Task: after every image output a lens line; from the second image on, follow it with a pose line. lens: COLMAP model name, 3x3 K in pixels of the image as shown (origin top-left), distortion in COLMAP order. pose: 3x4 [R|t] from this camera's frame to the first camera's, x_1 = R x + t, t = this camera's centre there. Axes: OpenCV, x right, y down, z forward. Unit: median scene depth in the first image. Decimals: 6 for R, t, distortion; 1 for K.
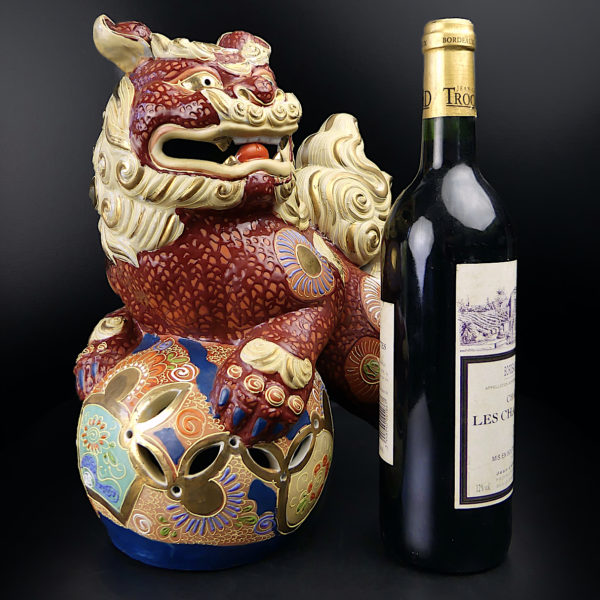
lens RADIAL K [[765.6, 0, 286.0], [0, 765.6, 250.6], [0, 0, 1]] dist [0.017831, 0.000000]
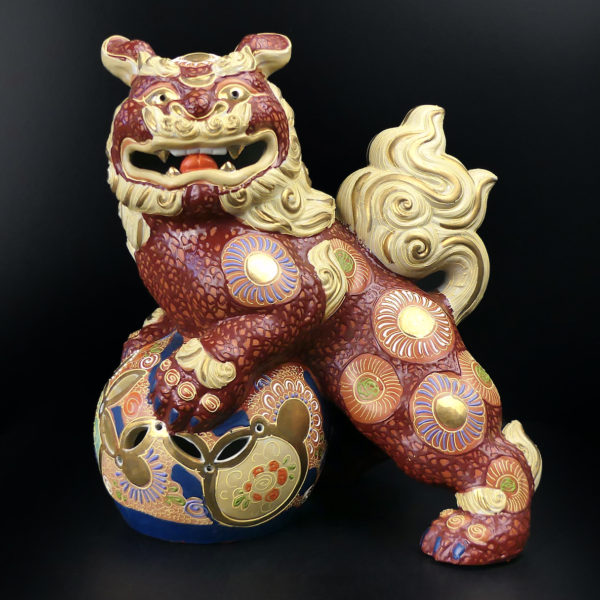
lens RADIAL K [[996.0, 0, 292.6], [0, 996.0, 309.1], [0, 0, 1]] dist [-0.002111, 0.000000]
pose [[0.816713, 0.092642, -0.569559, 0.854148], [-0.047149, 0.994442, 0.094143, -0.062282], [0.575115, -0.050034, 0.816541, -0.056610]]
